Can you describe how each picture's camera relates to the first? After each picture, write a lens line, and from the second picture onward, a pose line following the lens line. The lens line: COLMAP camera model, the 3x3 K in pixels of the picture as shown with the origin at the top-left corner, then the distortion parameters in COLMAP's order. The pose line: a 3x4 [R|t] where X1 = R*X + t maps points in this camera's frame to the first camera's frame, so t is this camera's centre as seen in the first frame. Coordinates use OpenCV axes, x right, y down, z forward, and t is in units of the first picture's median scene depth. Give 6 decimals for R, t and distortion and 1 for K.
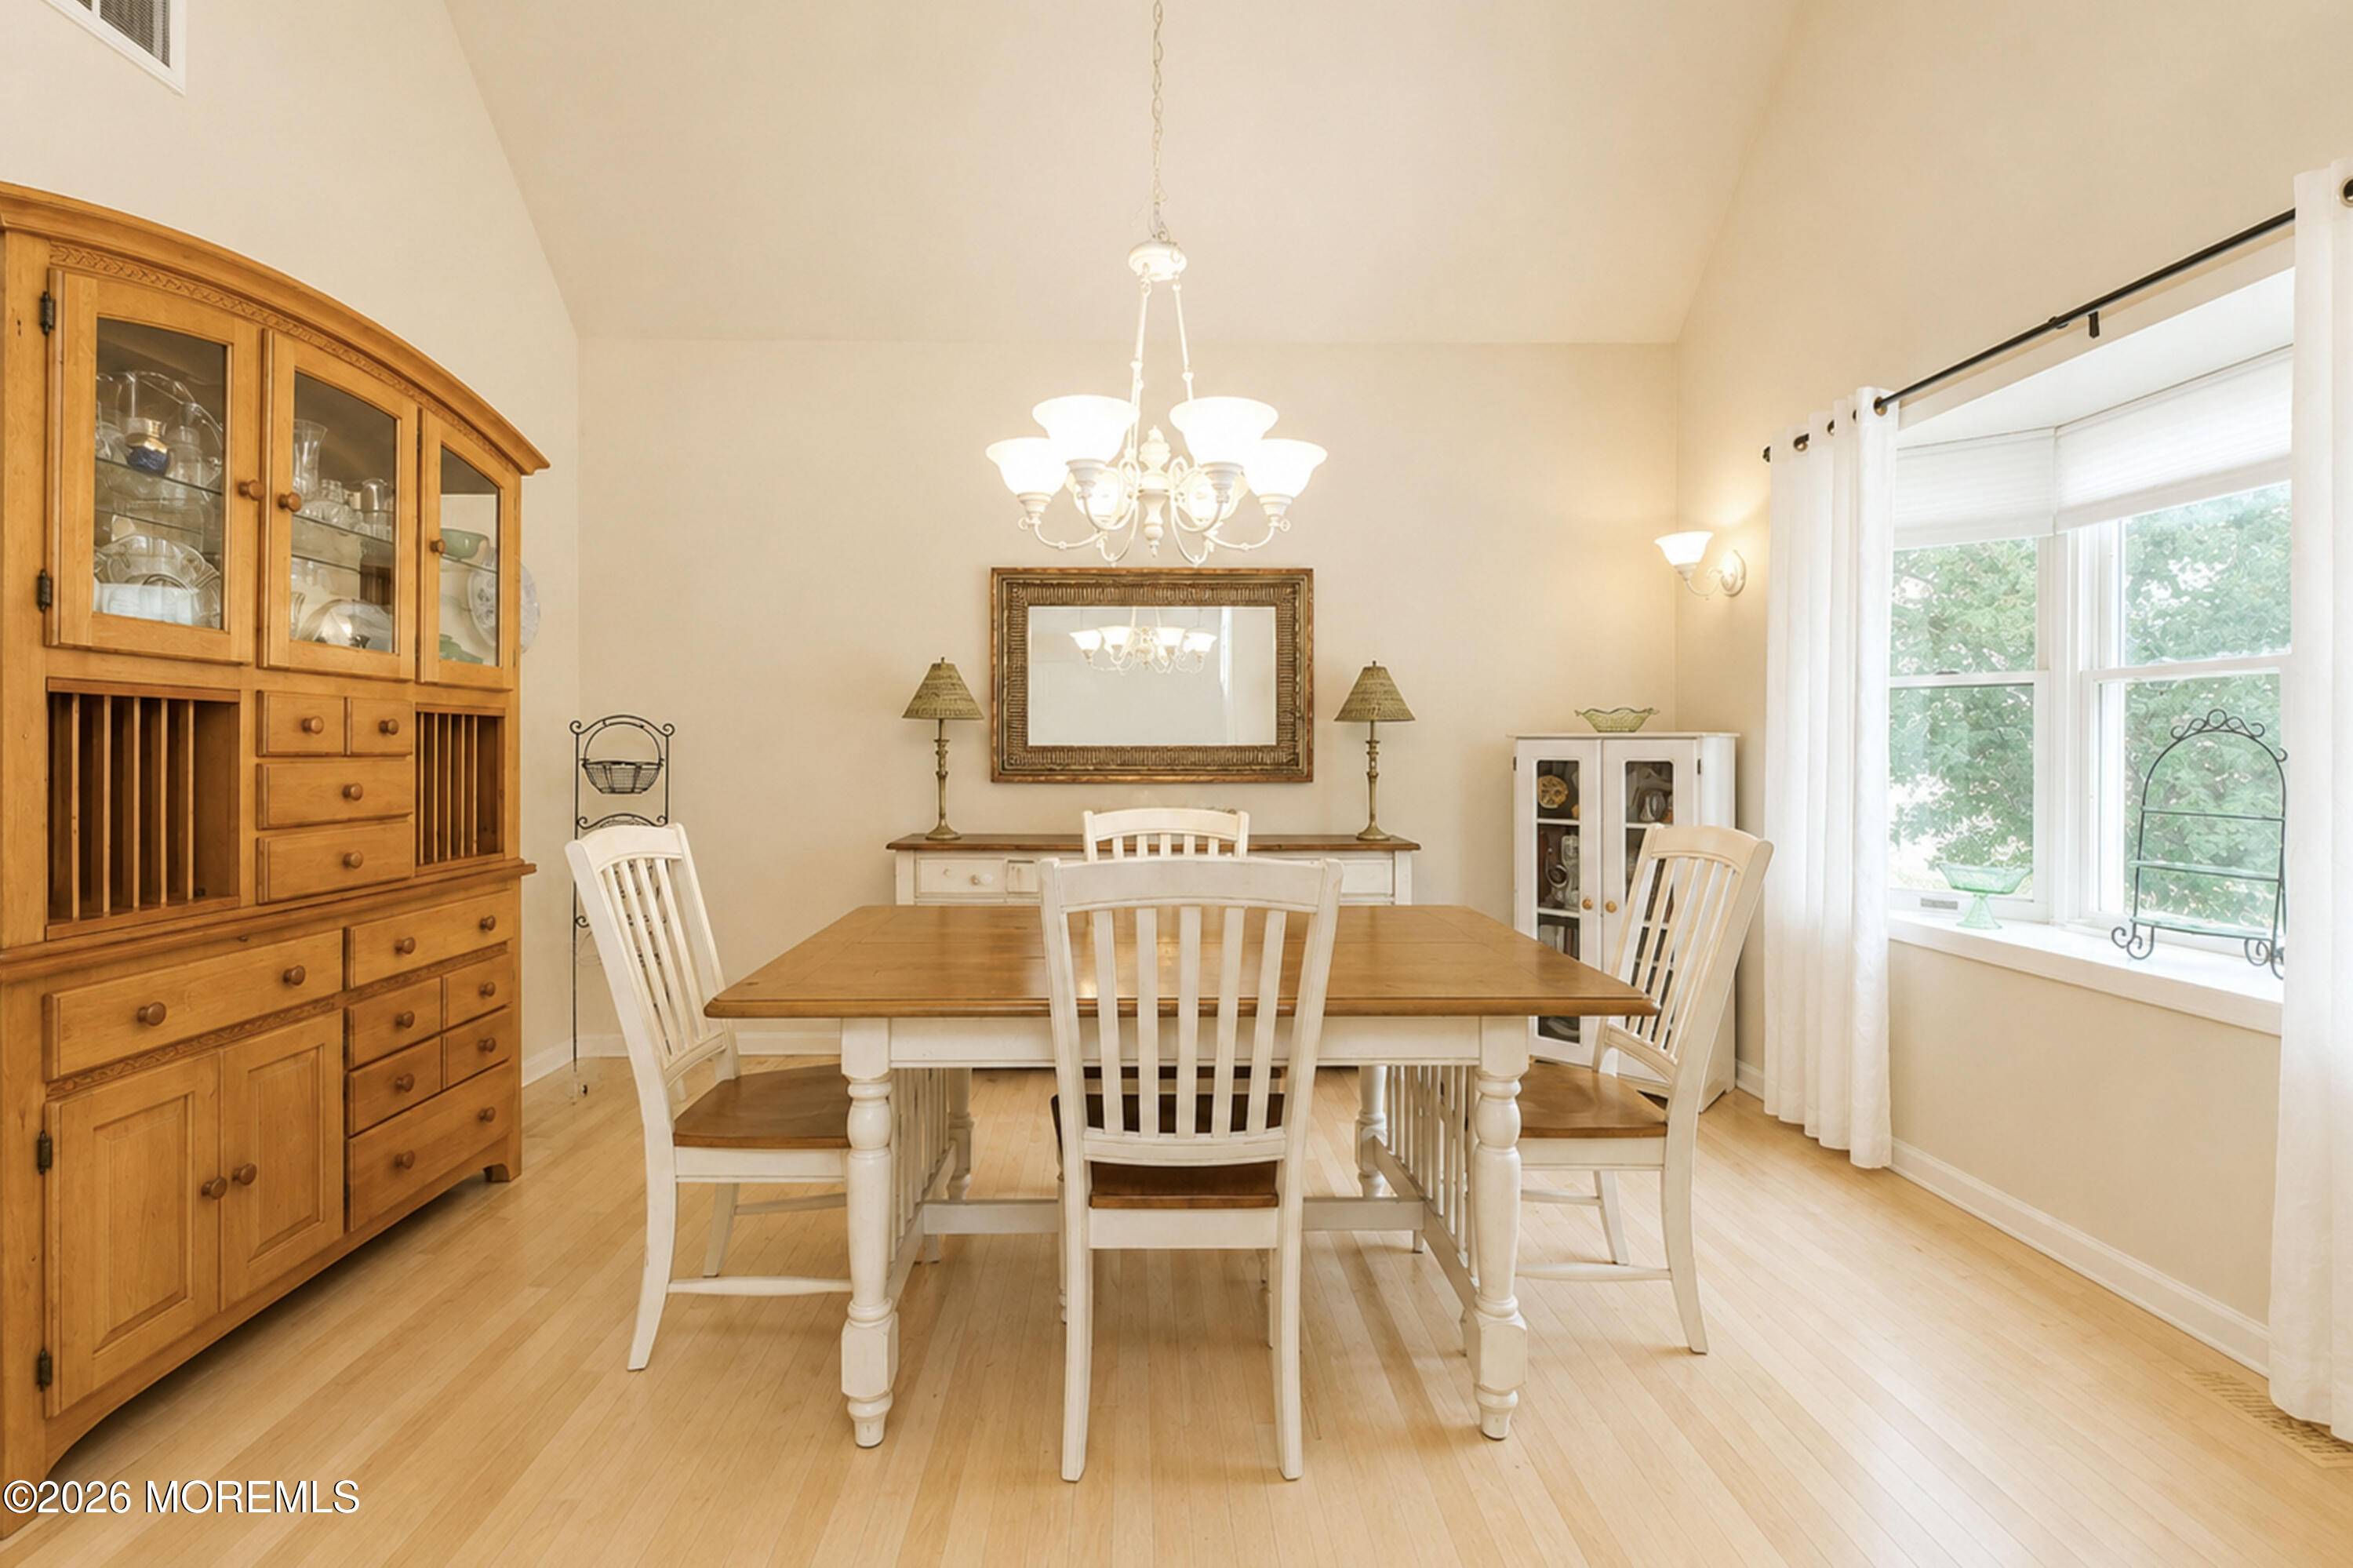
lens RADIAL K [[1025.5, 0, 1171.7], [0, 1025.5, 848.8], [0, 0, 1]] dist [-0.000477, 0.000057]
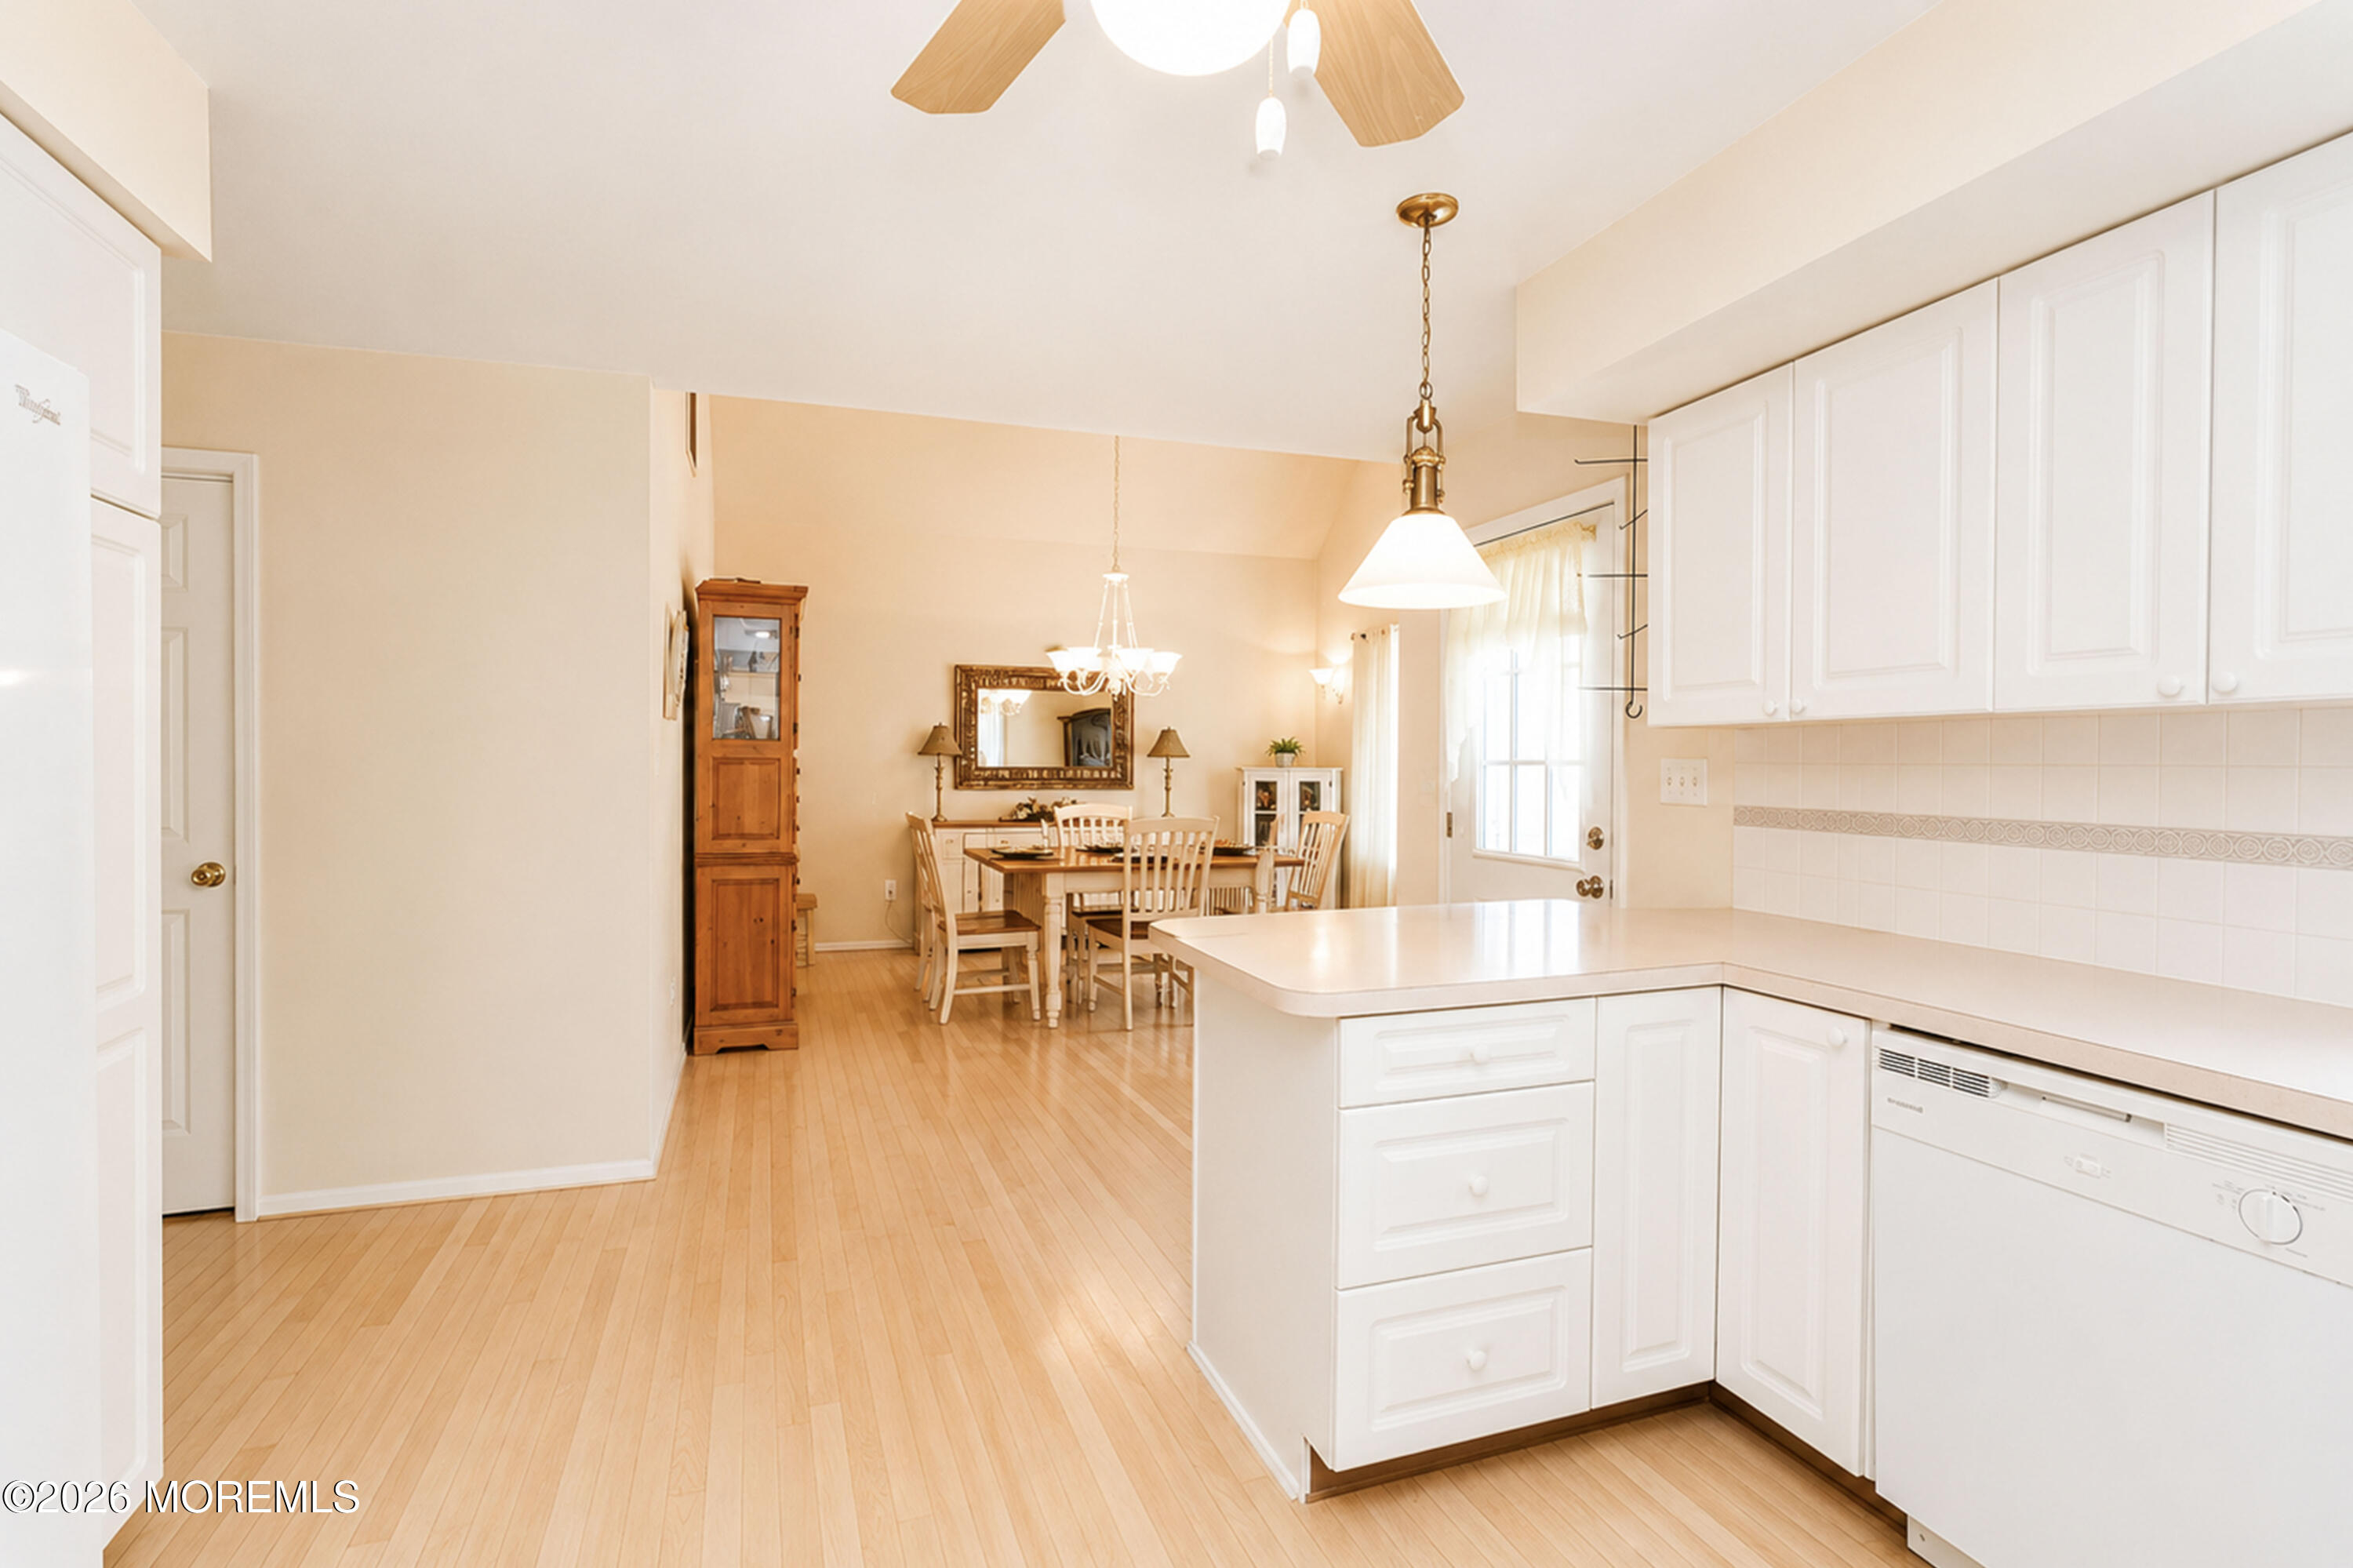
lens RADIAL K [[1056.5, 0, 1139.8], [0, 1056.5, 769.1], [0, 0, 1]] dist [0.002209, 0.000280]
pose [[0.962905, 0.011190, 0.269609, -0.401177], [0.011087, 0.996655, -0.080963, 0.052112], [-0.269613, 0.080949, 0.959560, -0.879099]]
